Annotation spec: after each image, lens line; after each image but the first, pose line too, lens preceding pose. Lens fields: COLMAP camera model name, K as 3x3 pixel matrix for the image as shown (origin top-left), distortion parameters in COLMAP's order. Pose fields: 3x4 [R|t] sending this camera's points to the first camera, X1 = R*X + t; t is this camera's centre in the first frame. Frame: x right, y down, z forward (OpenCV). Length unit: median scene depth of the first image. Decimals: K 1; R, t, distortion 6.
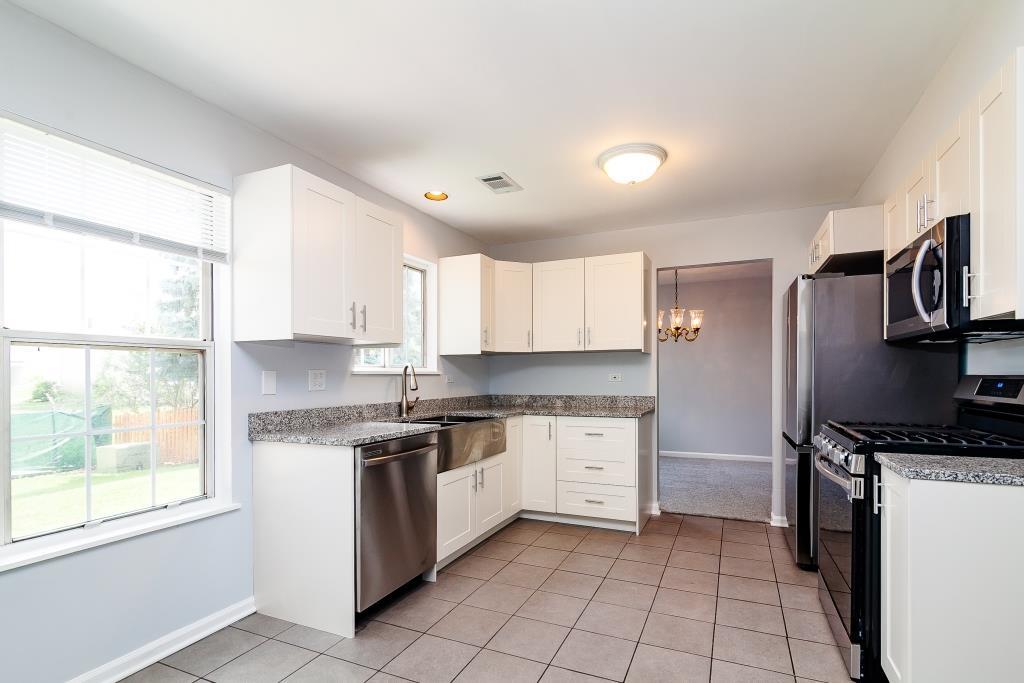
lens RADIAL K [[473.8, 0, 542.4], [0, 473.8, 374.8], [0, 0, 1]] dist [0.001946, -0.000001]
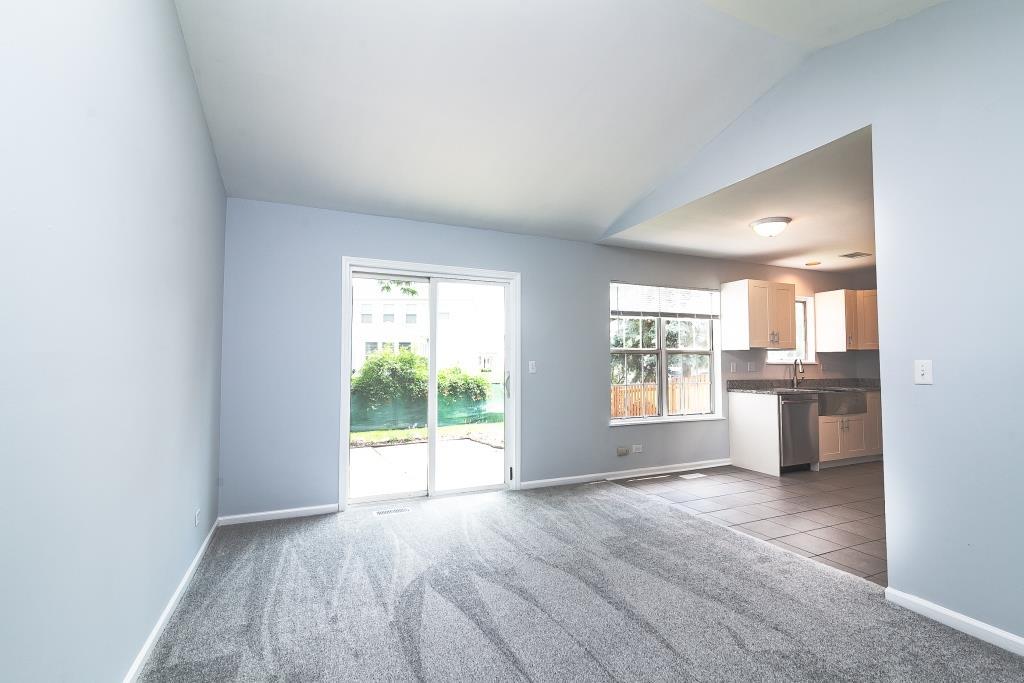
lens RADIAL K [[473.8, 0, 518.4], [0, 473.8, 338.0], [0, 0, 1]] dist [0.001946, -0.000001]
pose [[0.723401, -0.028302, -0.689848, 0.197833], [-0.006509, 0.998836, -0.047803, -0.007195], [0.690398, 0.039071, 0.722374, -1.044689]]
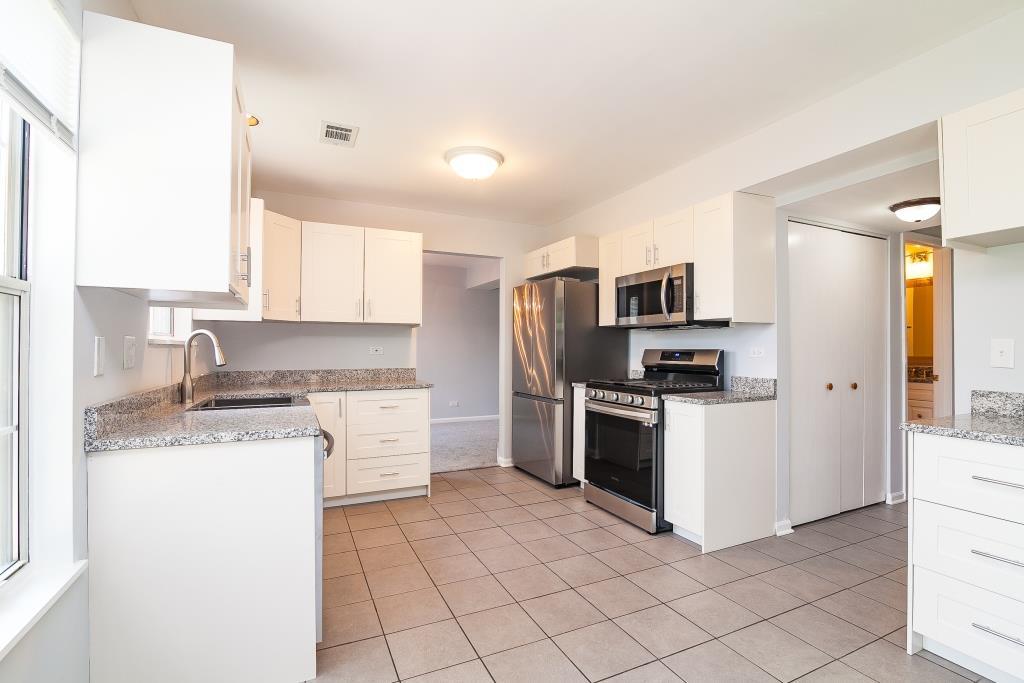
lens RADIAL K [[470.1, 0, 513.0], [0, 470.1, 344.5], [0, 0, 1]] dist [-0.017080, 0.000100]
pose [[0.668138, 0.013017, 0.743924, -0.488489], [-0.005144, 0.999904, -0.012877, 0.005231], [-0.744020, 0.004777, 0.668140, 0.150438]]
